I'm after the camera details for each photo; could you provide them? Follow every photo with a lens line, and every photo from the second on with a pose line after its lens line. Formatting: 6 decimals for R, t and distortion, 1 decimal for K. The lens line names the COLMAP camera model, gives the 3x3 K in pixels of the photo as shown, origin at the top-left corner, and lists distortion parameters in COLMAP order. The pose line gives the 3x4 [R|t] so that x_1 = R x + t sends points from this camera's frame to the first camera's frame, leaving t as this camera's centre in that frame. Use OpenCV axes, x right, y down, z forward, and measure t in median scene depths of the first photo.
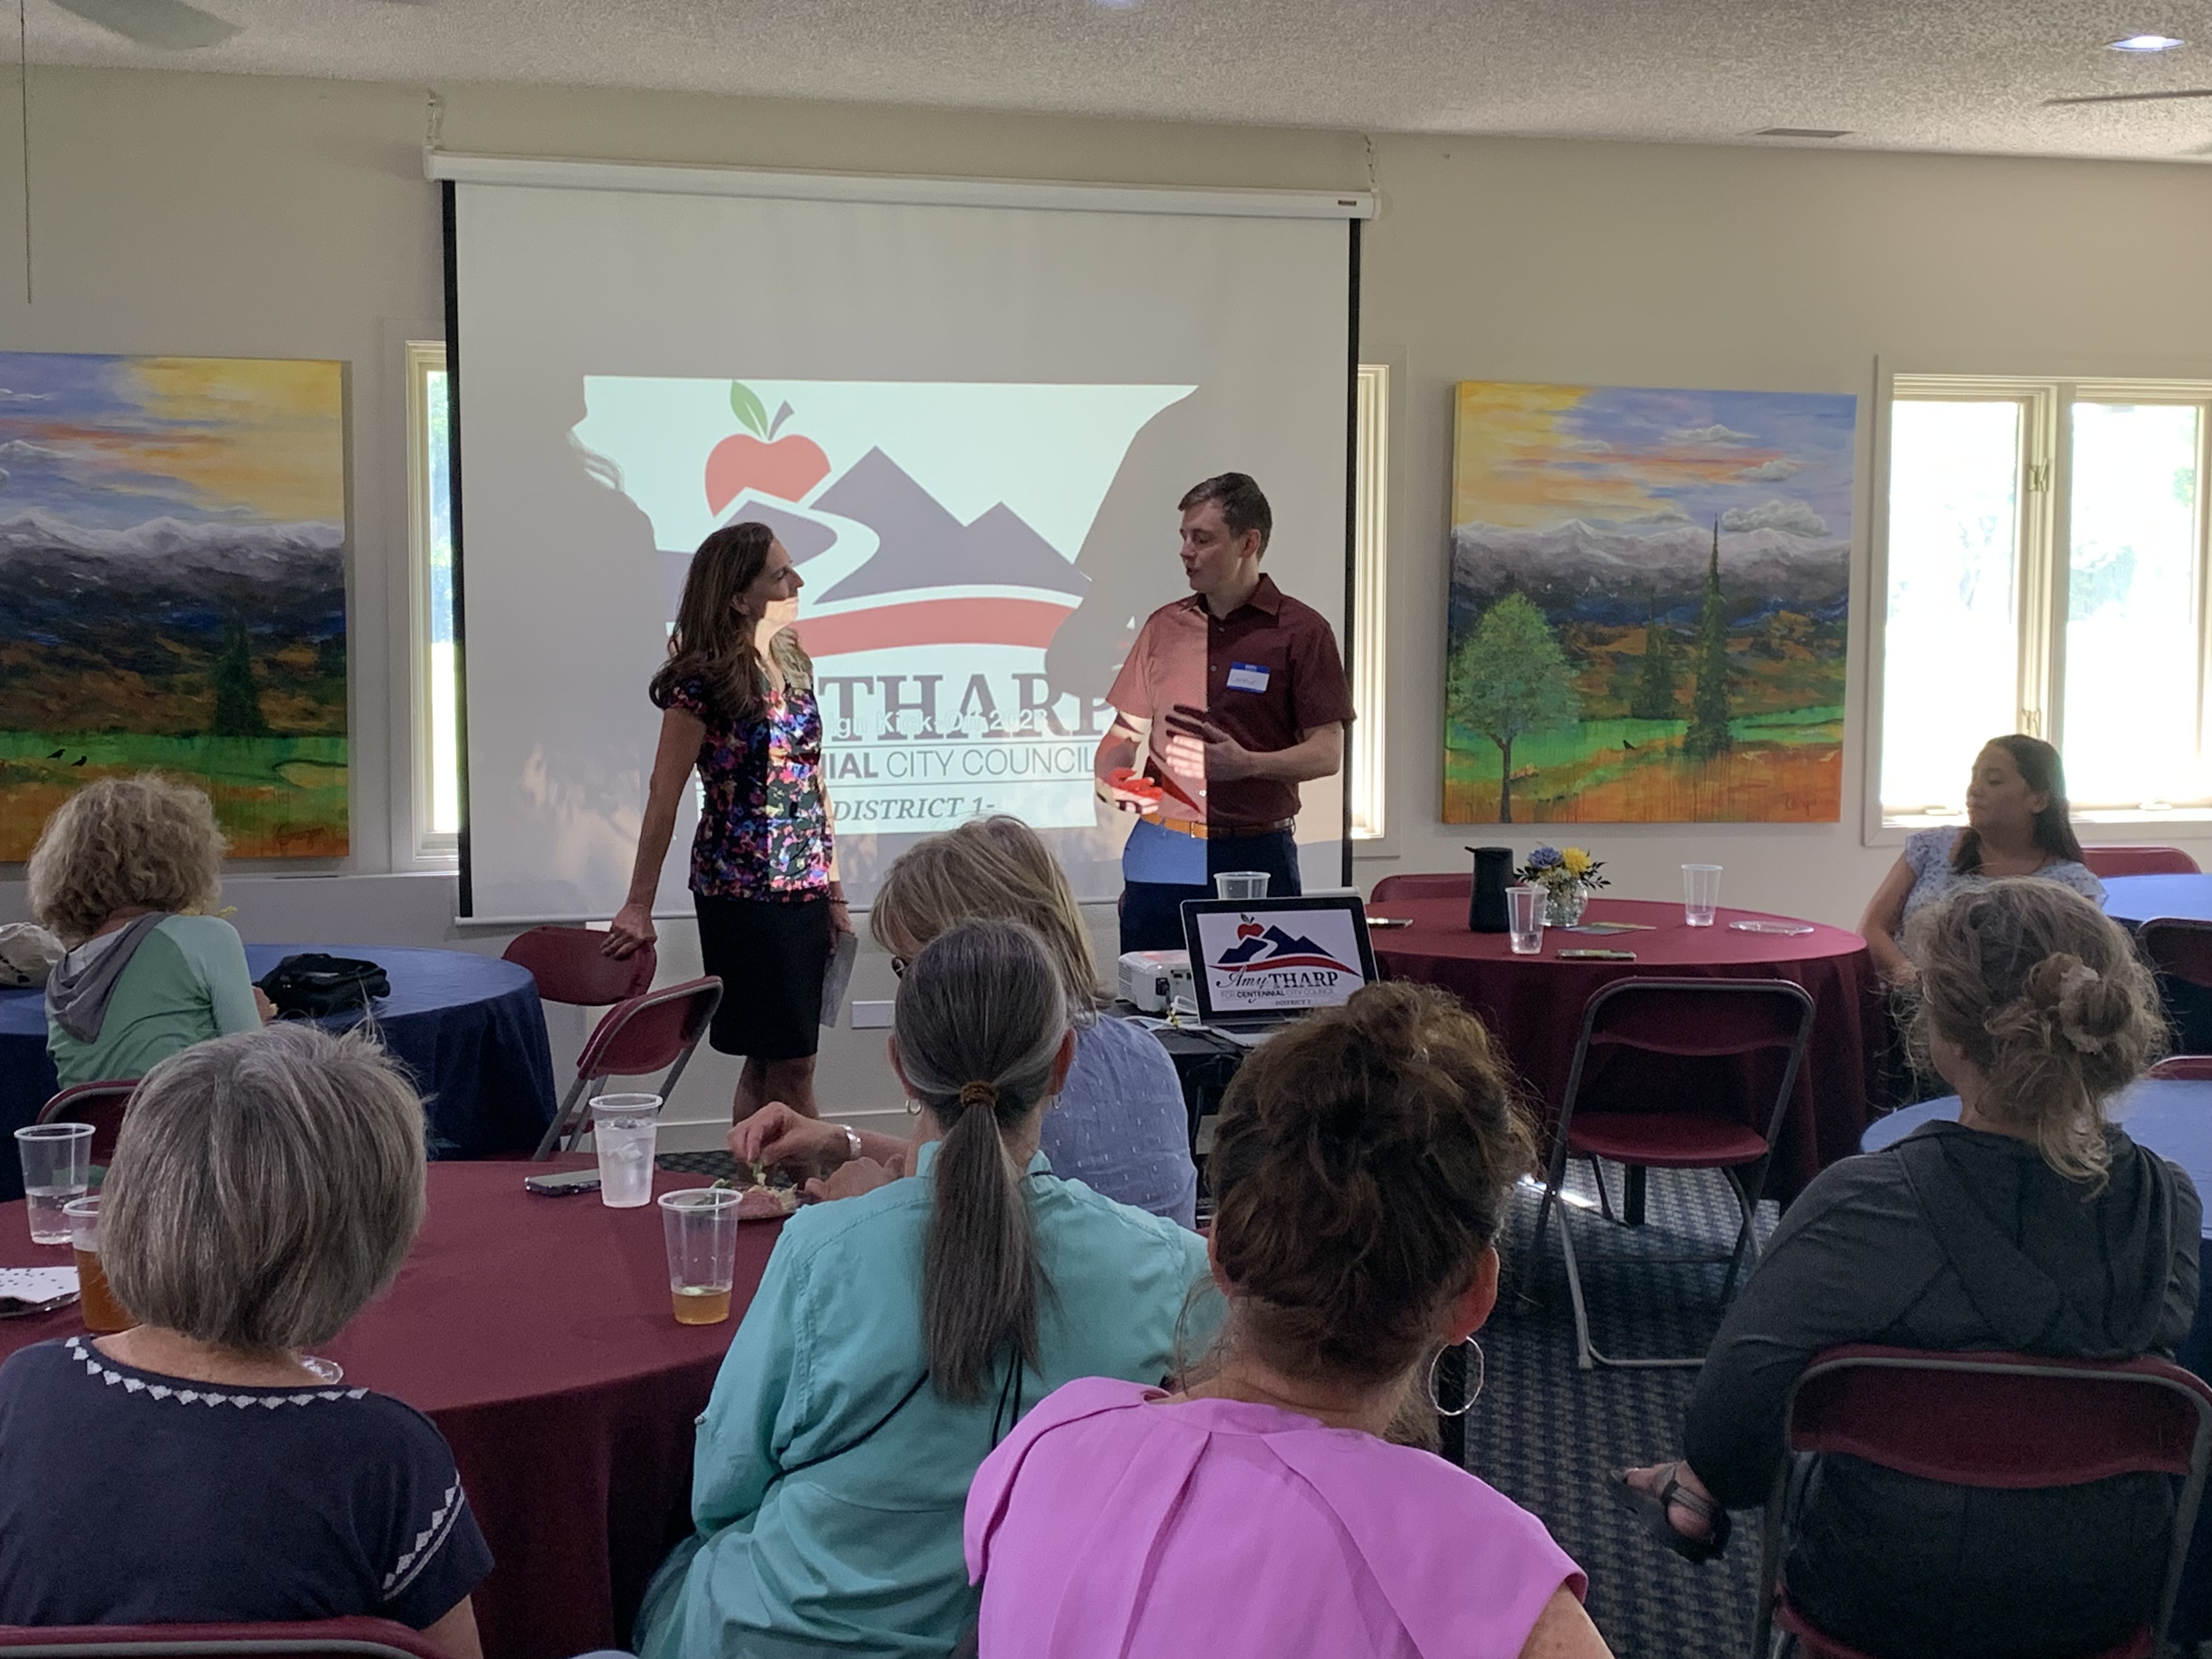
lens RADIAL K [[3020.5, 0, 1106.0], [0, 3020.5, 829.5], [0, 0, 1]] dist [0.235591, -0.977894]
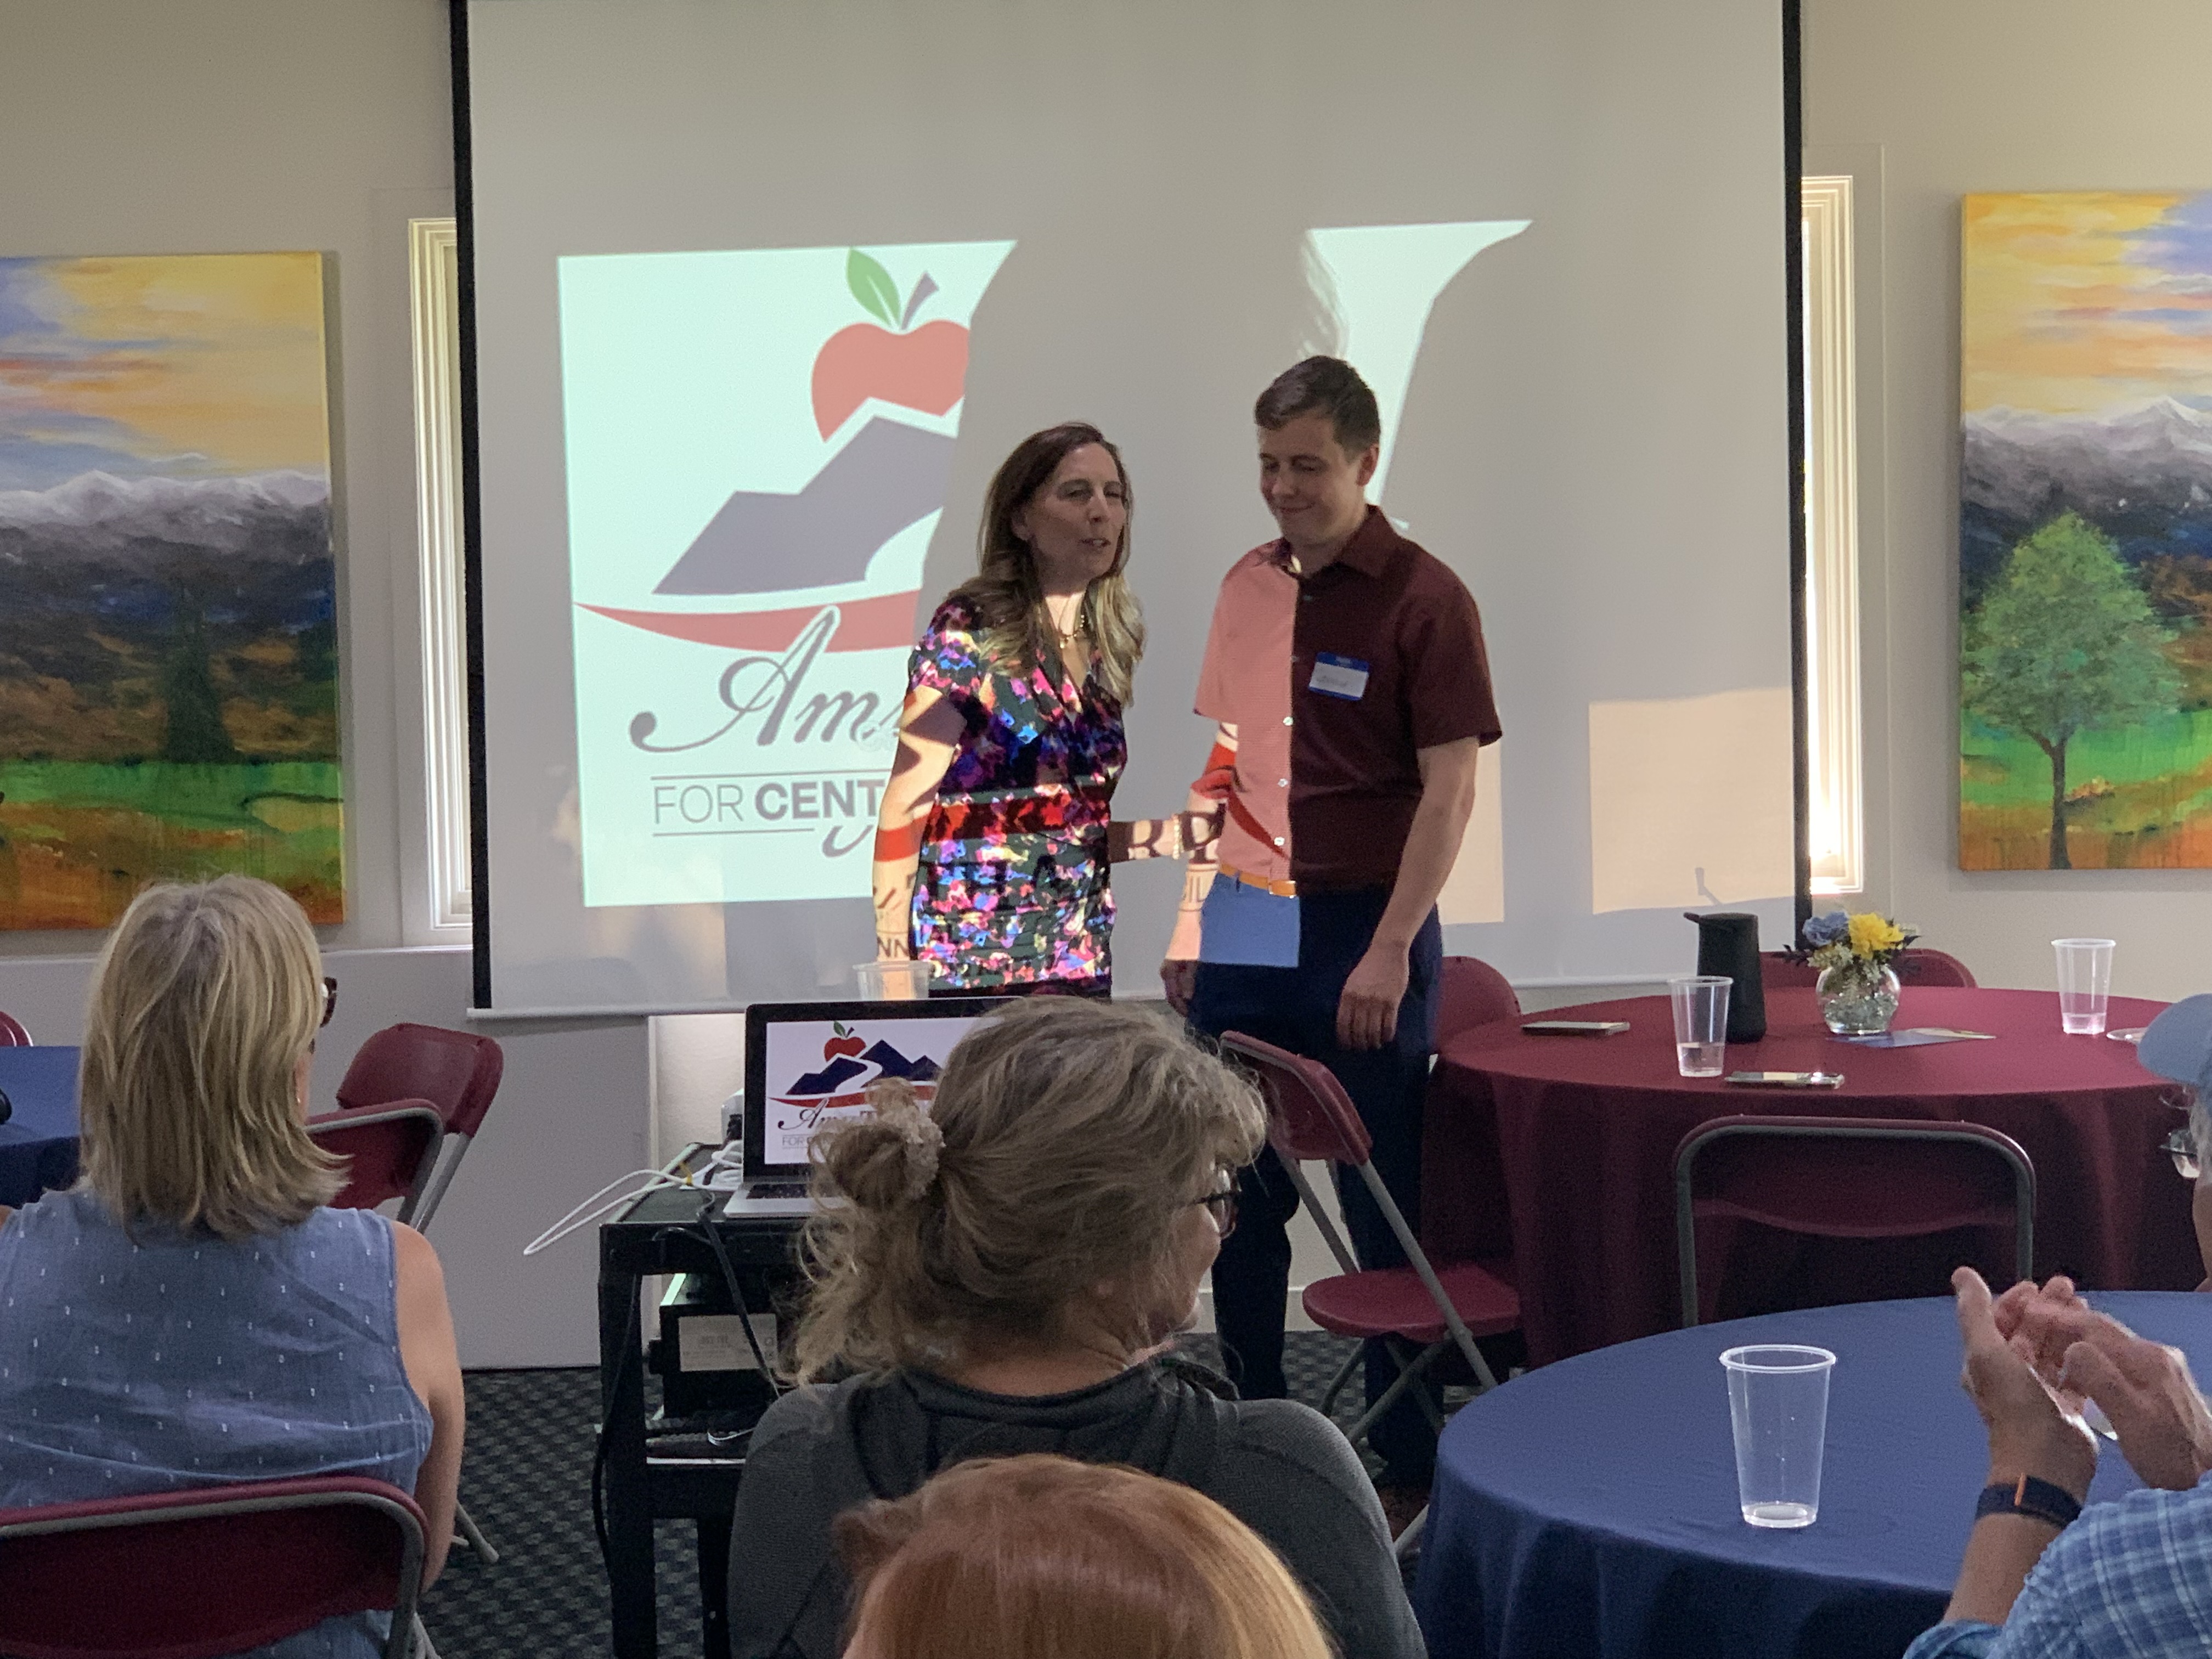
lens RADIAL K [[4497.9, 0, 1106.0], [0, 4497.9, 829.5], [0, 0, 1]] dist [-0.115845, 1.782931]
pose [[0.953661, -0.007006, -0.300801, 0.249836], [0.005006, 0.999960, -0.007421, -0.004958], [0.300841, 0.005571, 0.953658, 0.026697]]
